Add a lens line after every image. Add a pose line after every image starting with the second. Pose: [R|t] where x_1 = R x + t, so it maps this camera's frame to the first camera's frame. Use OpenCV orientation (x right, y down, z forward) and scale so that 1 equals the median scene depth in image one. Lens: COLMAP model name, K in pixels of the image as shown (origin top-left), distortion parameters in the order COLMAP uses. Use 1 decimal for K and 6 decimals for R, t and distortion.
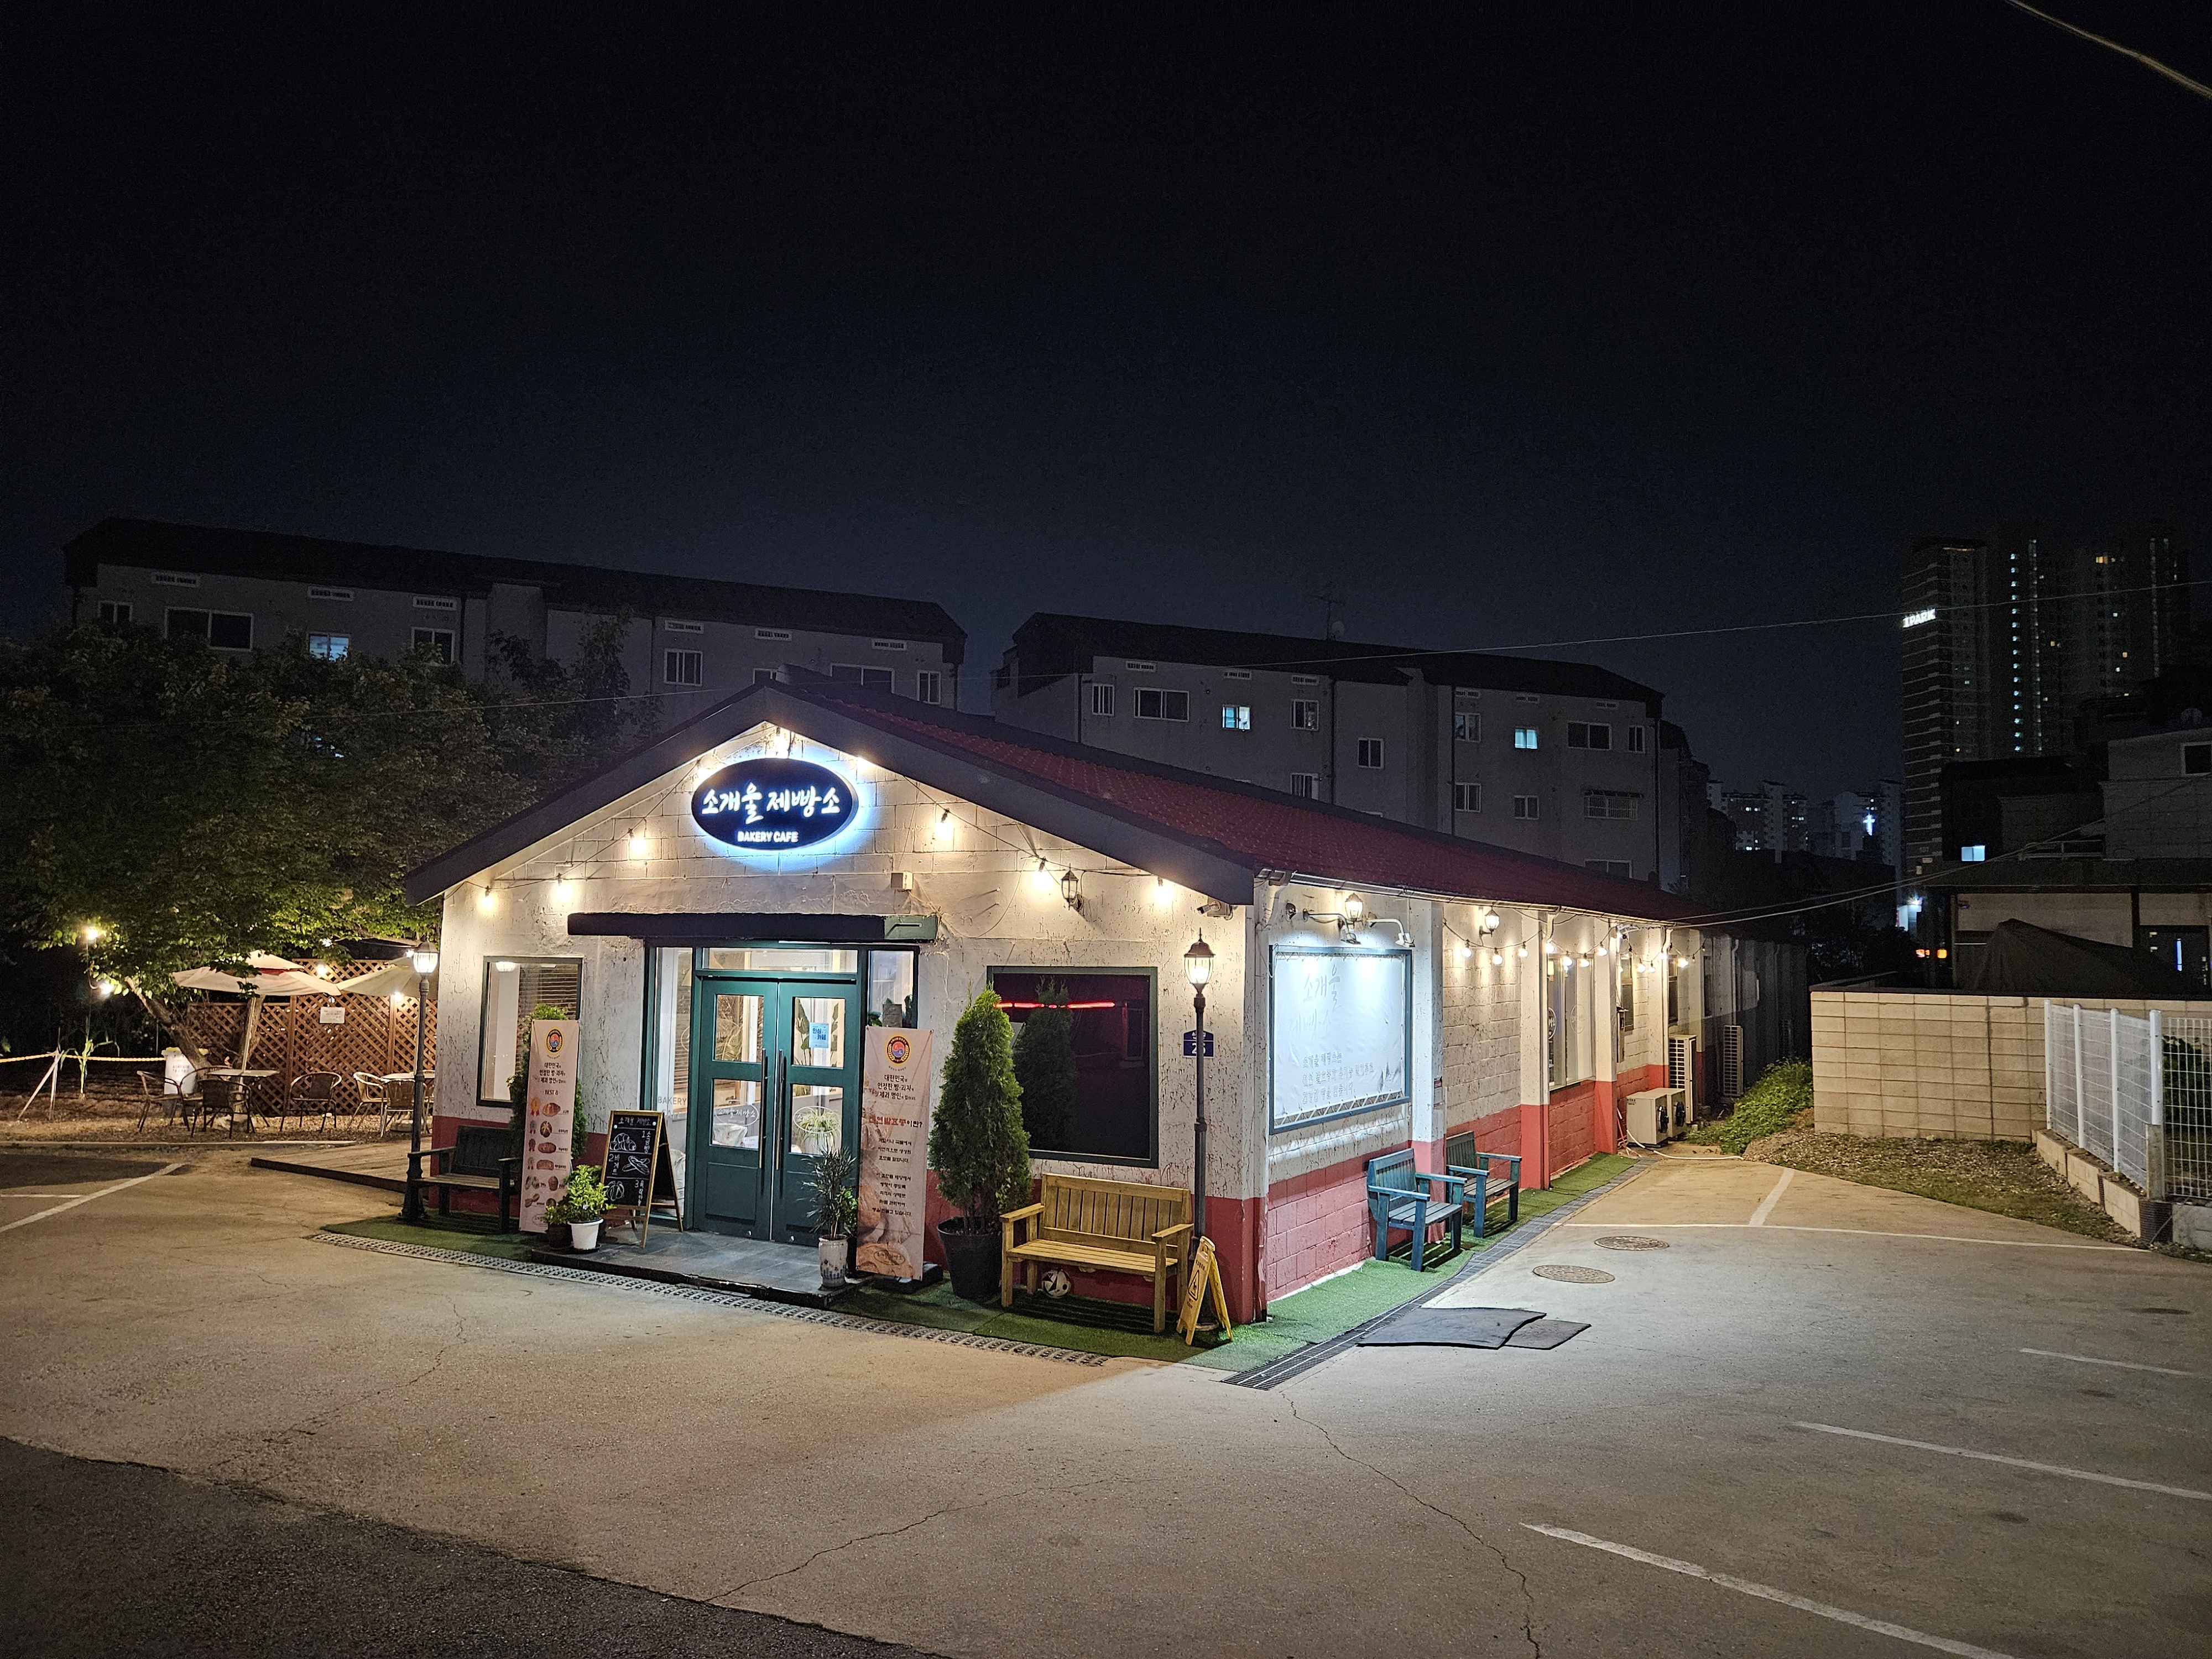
lens RADIAL K [[1504.6, 0, 1094.9], [0, 1504.6, 831.1], [0, 0, 1]] dist [0.026105, -0.015808]
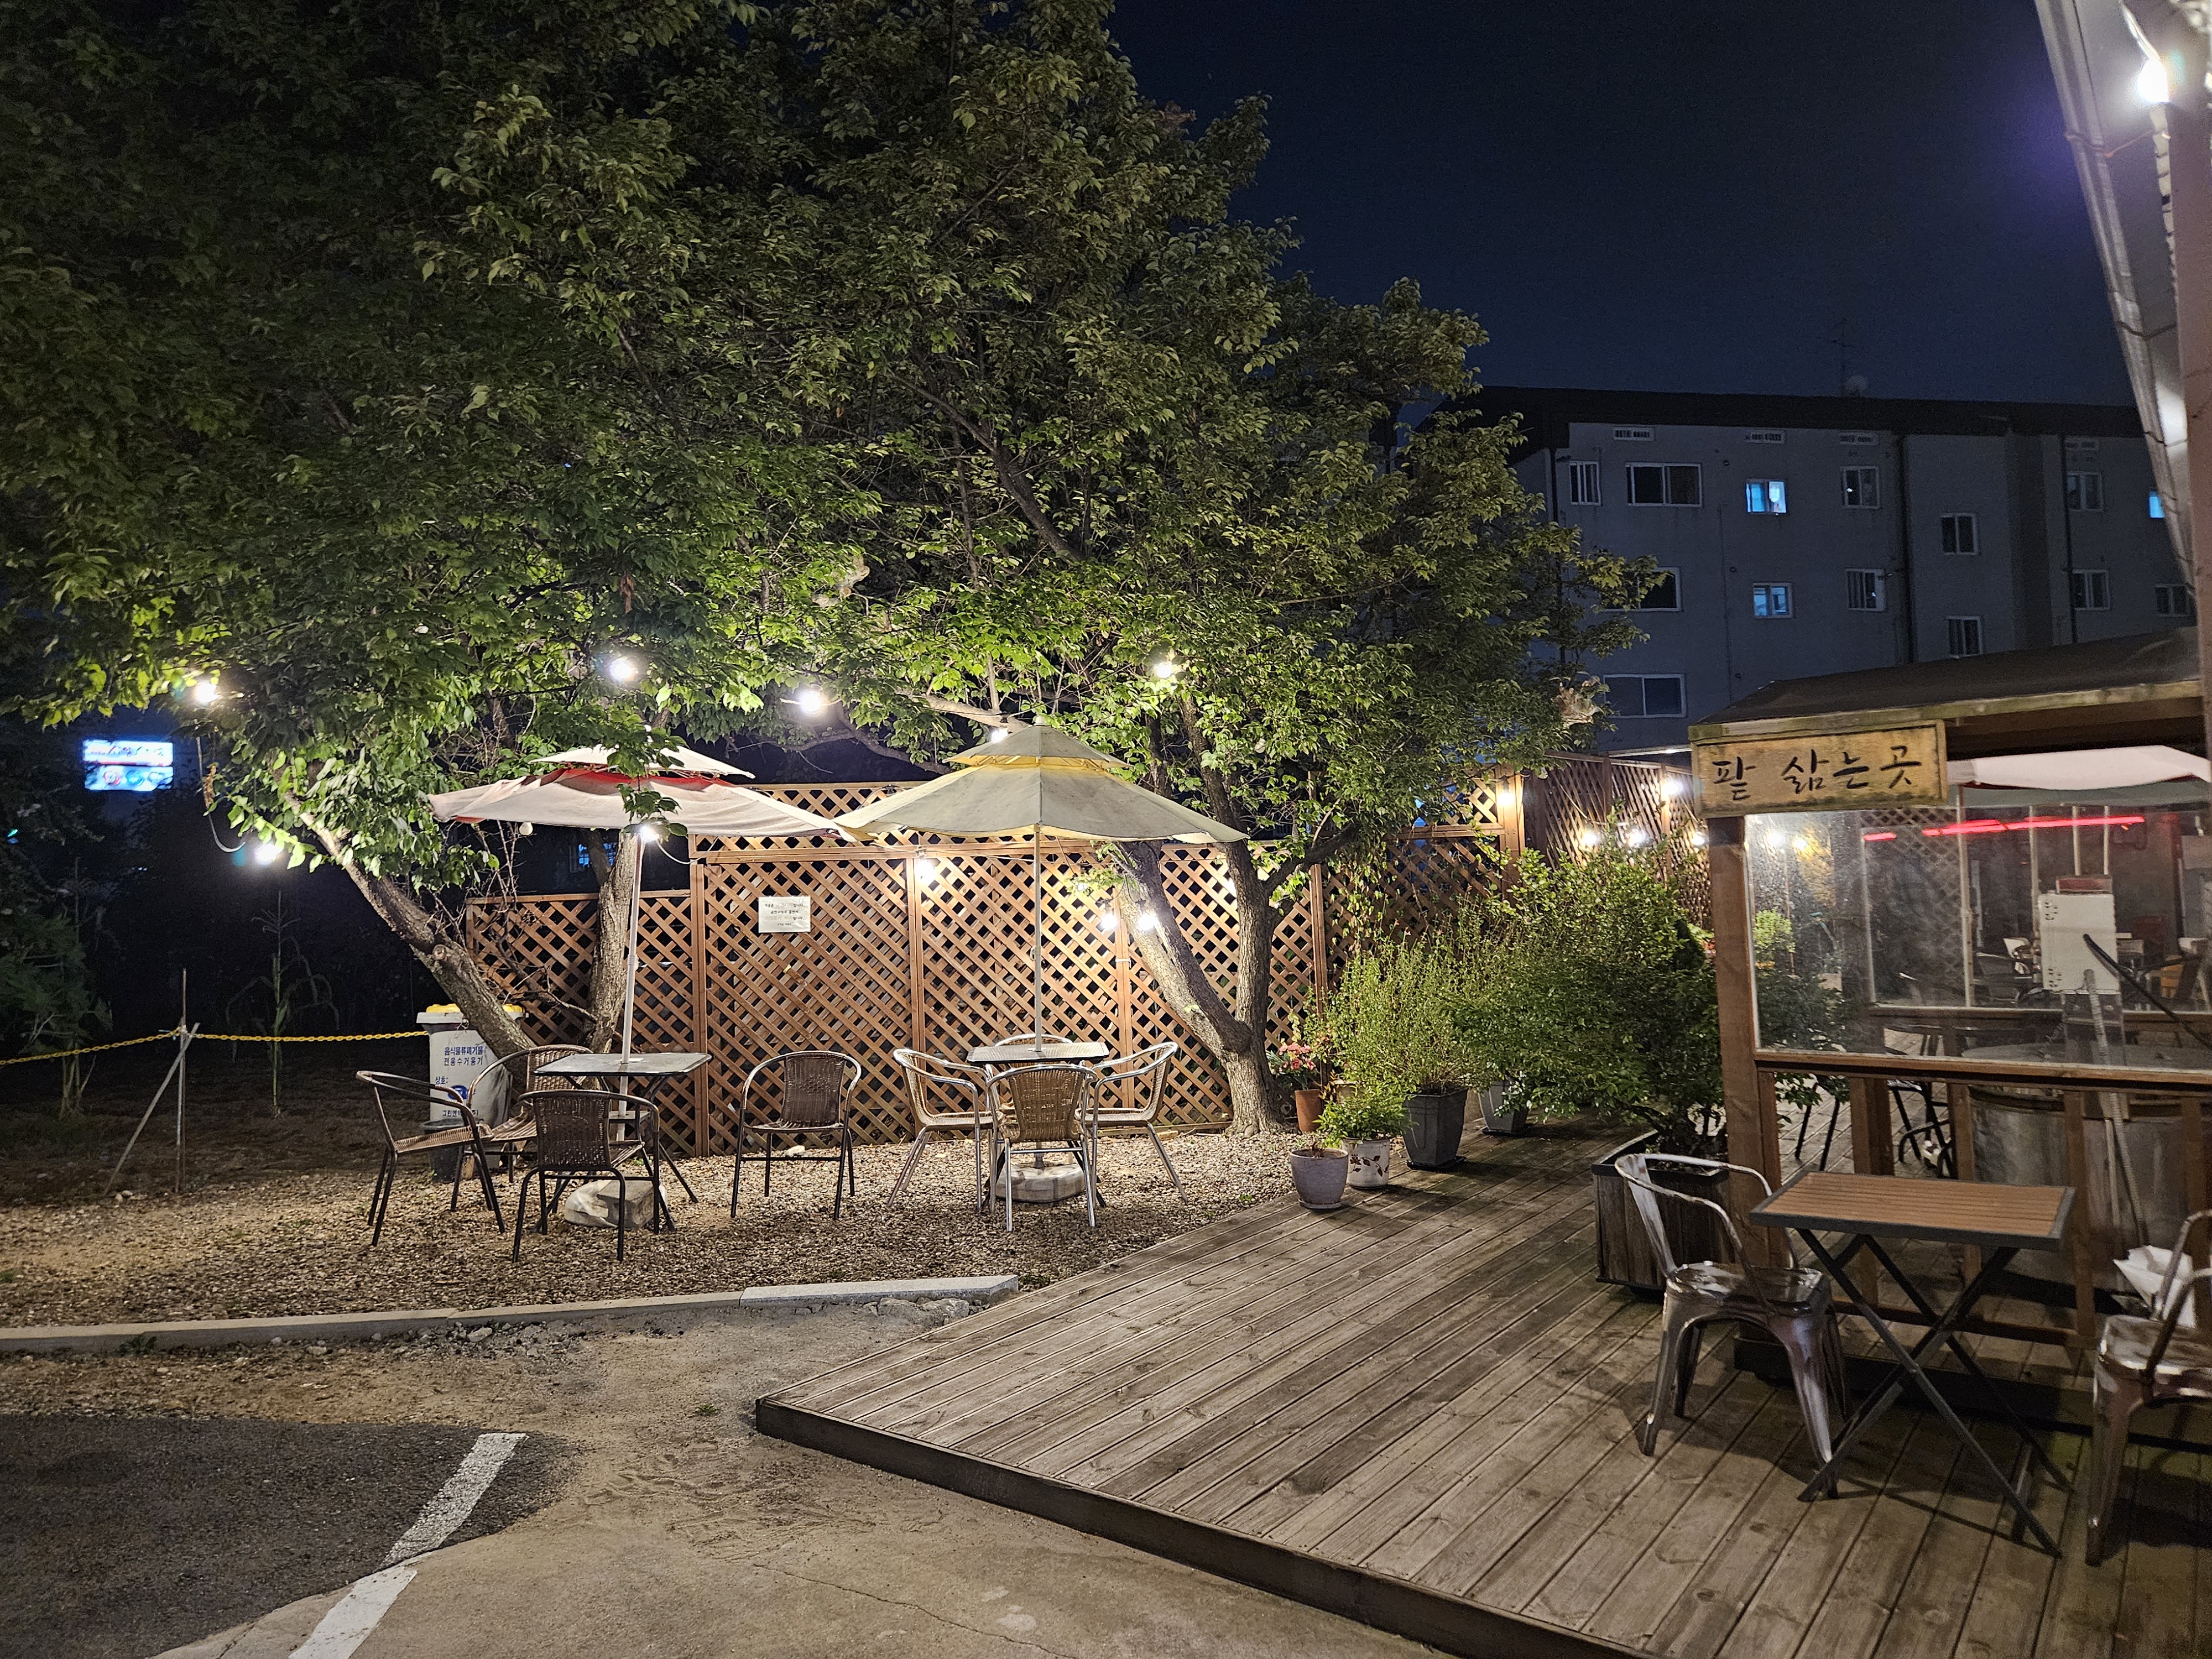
lens RADIAL K [[1504.6, 0, 1090.0], [0, 1504.6, 827.4], [0, 0, 1]] dist [0.026105, -0.015808]
pose [[0.990403, -0.059030, -0.124967, -0.599419], [0.064028, 0.997285, 0.036364, 0.143715], [0.122481, -0.044017, 0.991494, 0.974418]]
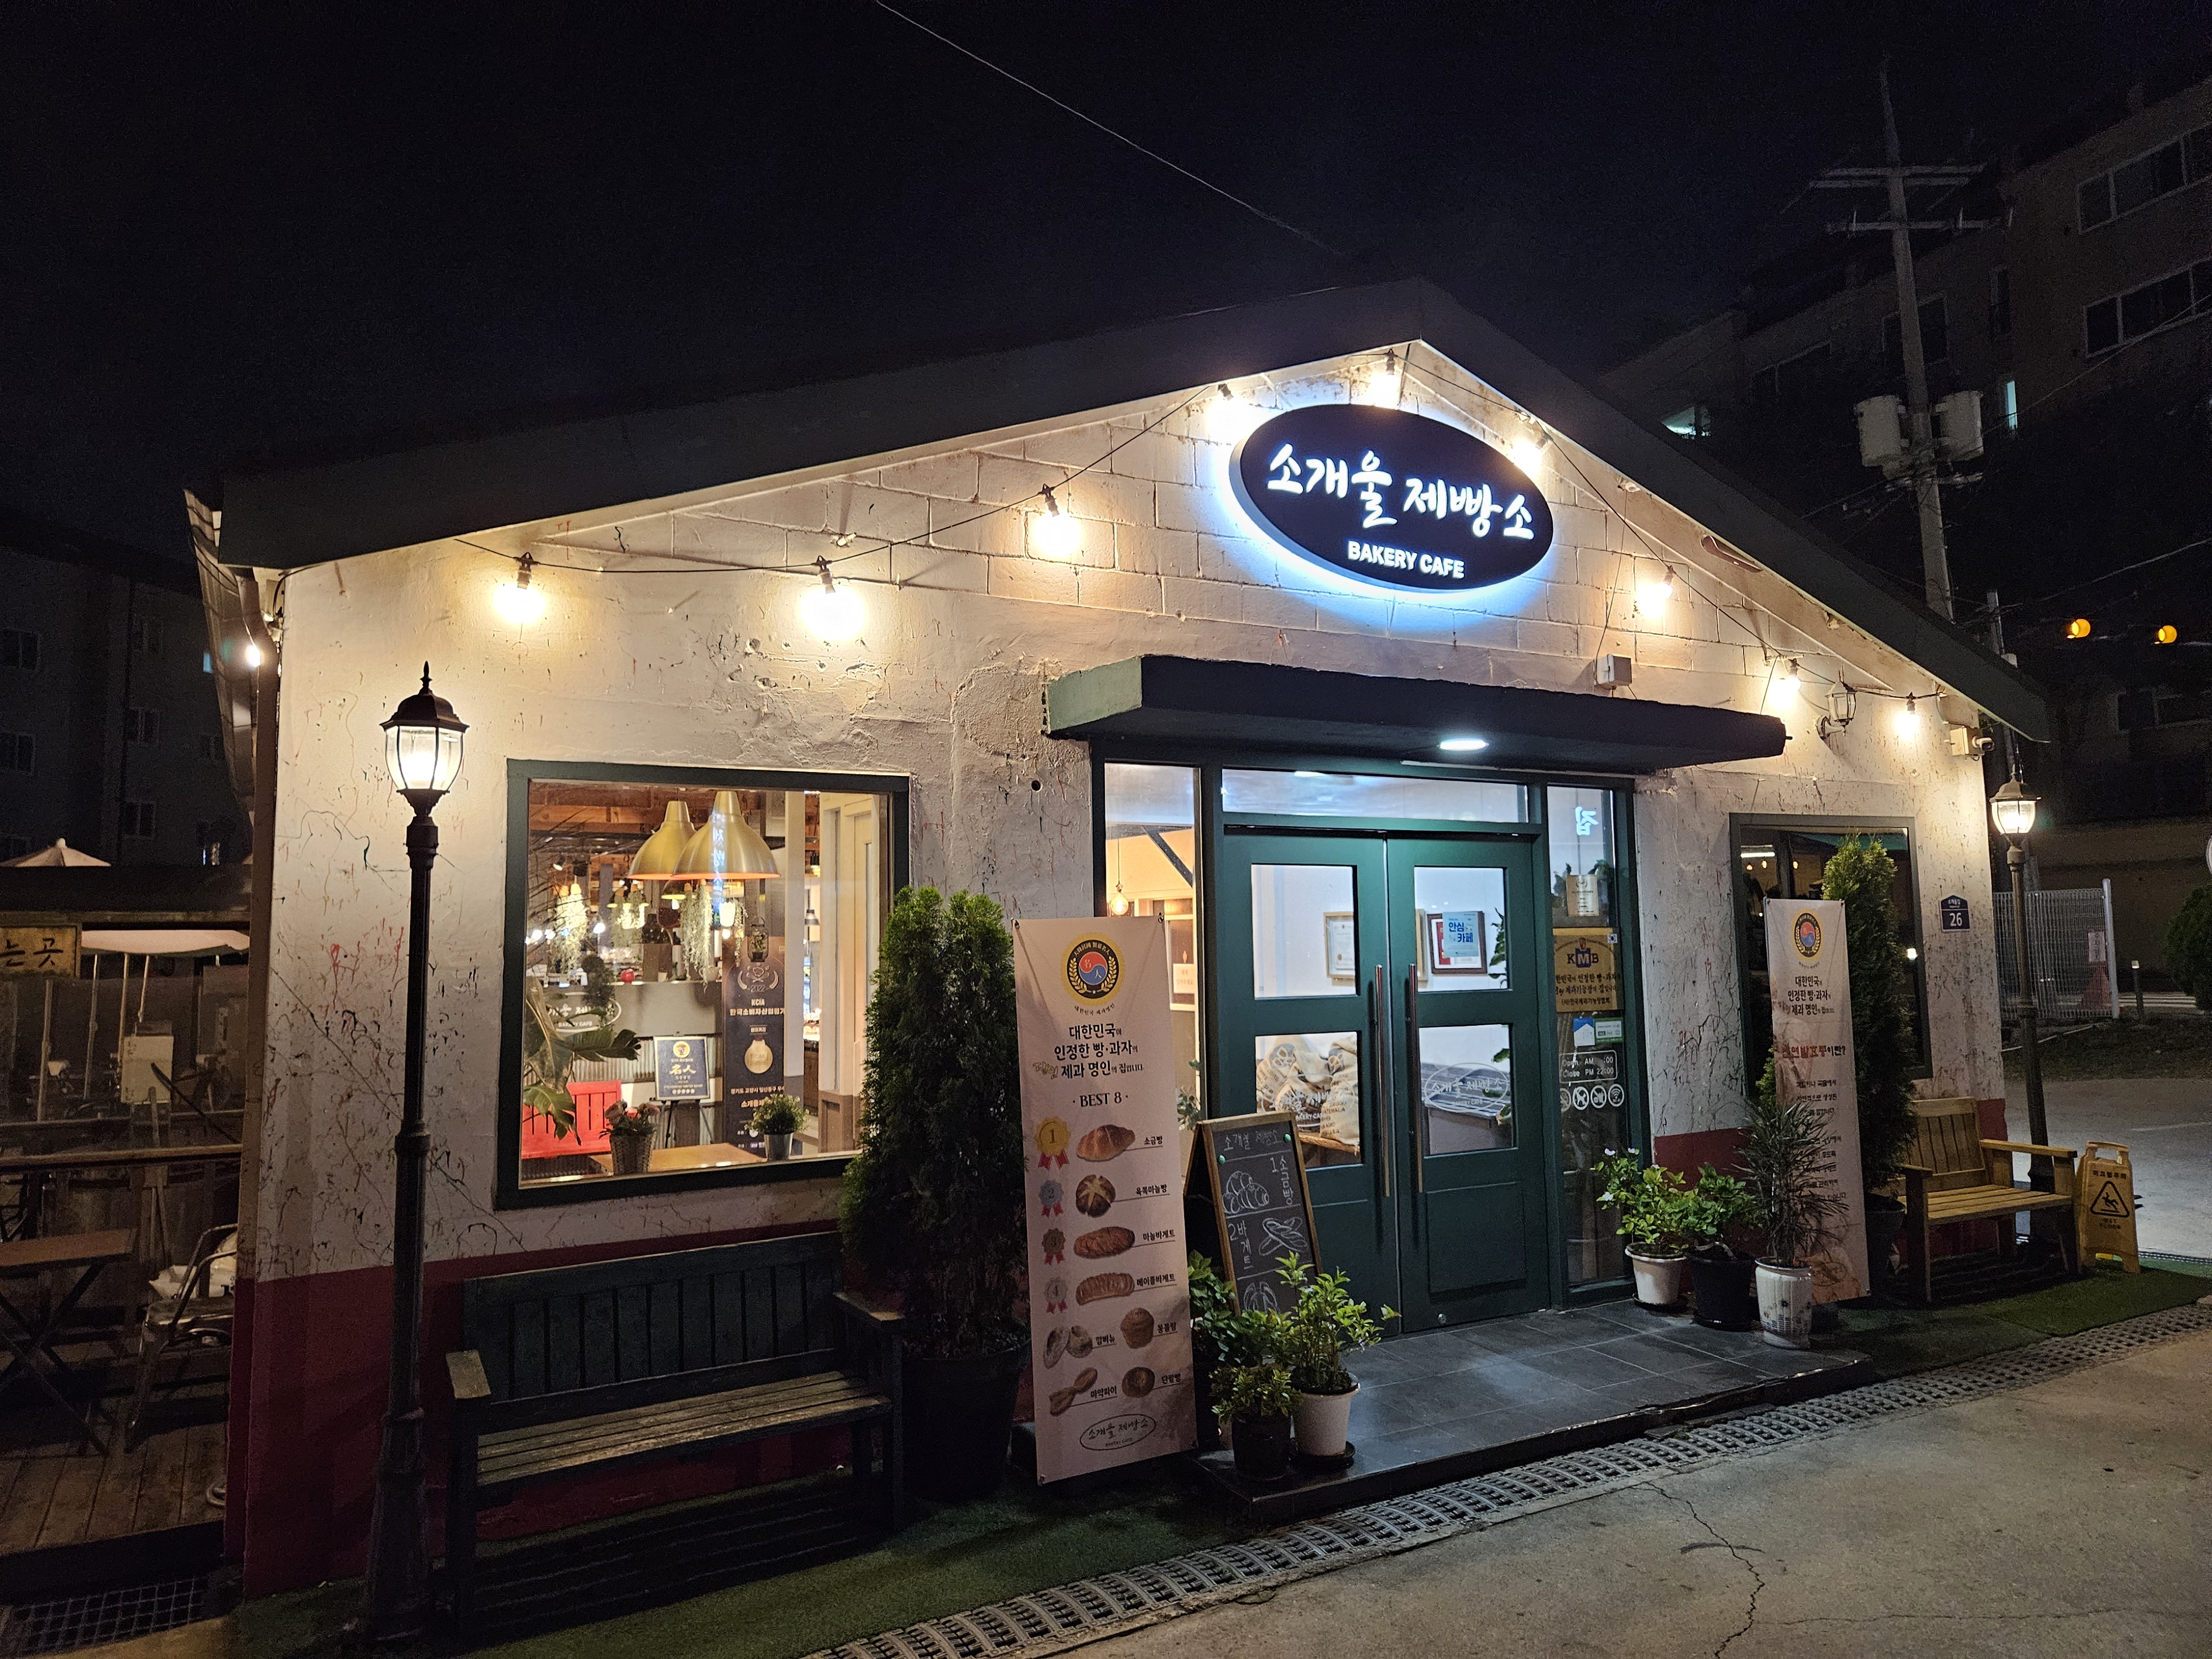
lens RADIAL K [[1504.6, 0, 1084.6], [0, 1504.6, 807.4], [0, 0, 1]] dist [0.026105, -0.015808]
pose [[0.518346, 0.056915, 0.853275, -0.702559], [-0.046611, 0.998180, -0.038265, 0.112545], [-0.853900, -0.019937, 0.520056, 0.802902]]
